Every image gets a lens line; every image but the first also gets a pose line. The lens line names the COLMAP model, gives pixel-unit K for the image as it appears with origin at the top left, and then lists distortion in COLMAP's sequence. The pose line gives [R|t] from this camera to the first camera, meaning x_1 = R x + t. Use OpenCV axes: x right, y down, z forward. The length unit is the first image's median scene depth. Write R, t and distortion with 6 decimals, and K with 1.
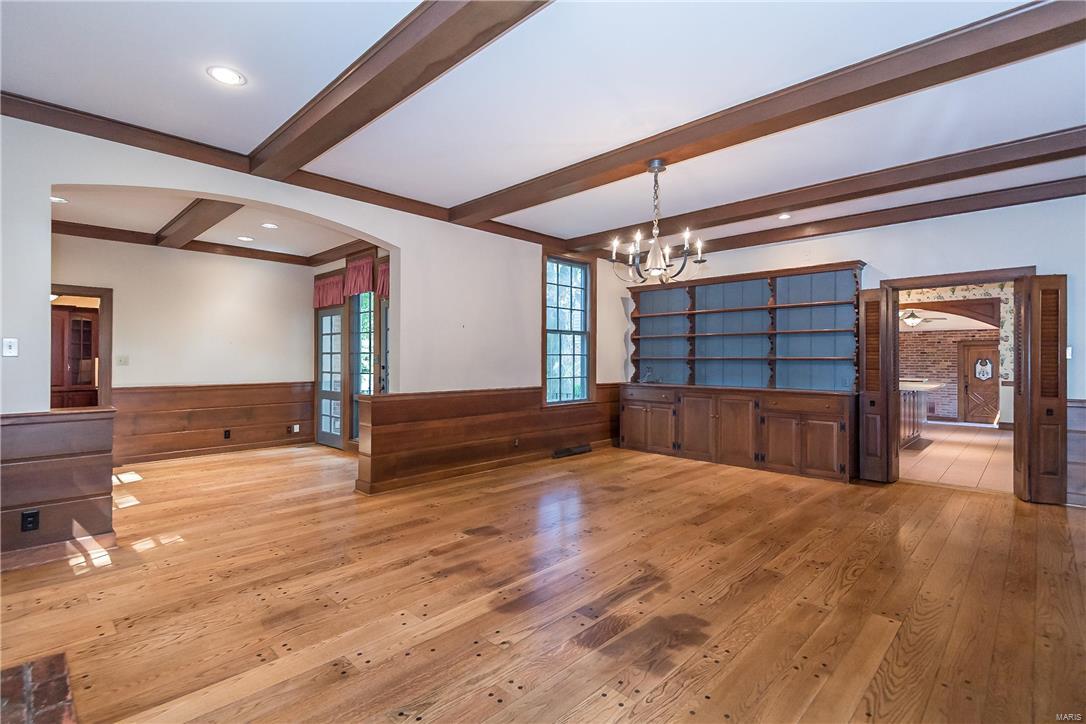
lens RADIAL K [[505.5, 0, 533.2], [0, 505.5, 357.7], [0, 0, 1]] dist [0.012852, -0.000448]
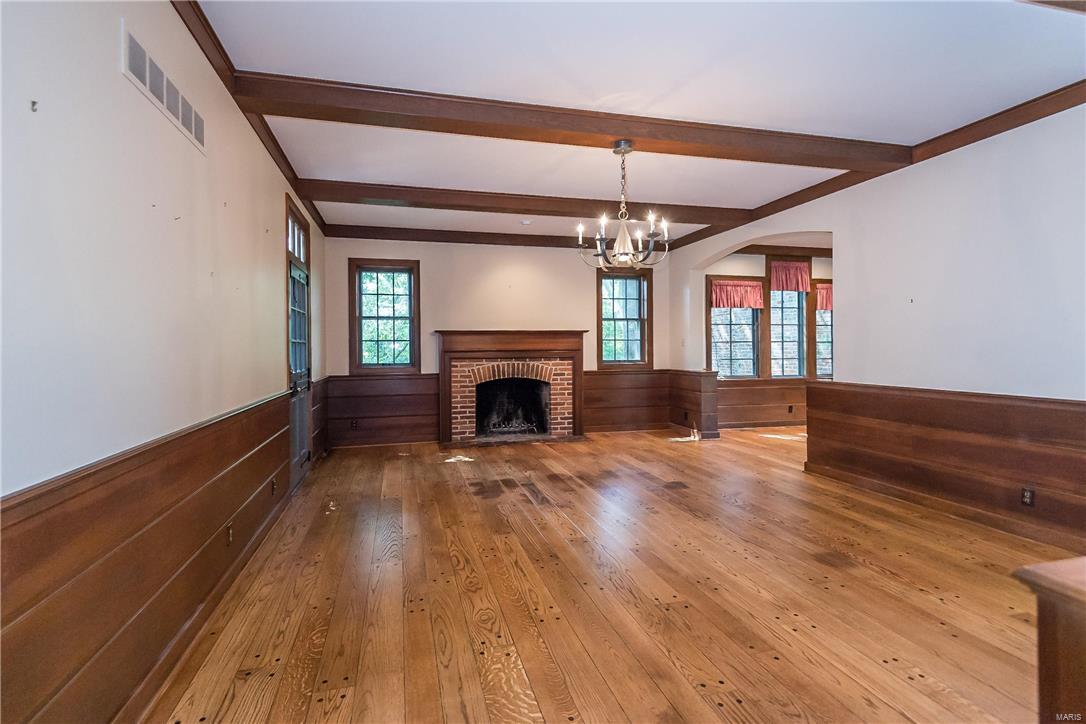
lens RADIAL K [[505.5, 0, 535.7], [0, 505.5, 354.8], [0, 0, 1]] dist [0.012852, -0.000448]
pose [[-0.495226, 0.012190, -0.868678, 1.135242], [0.001117, 0.999910, 0.013395, 0.009250], [0.868763, 0.005663, -0.495195, 1.306942]]
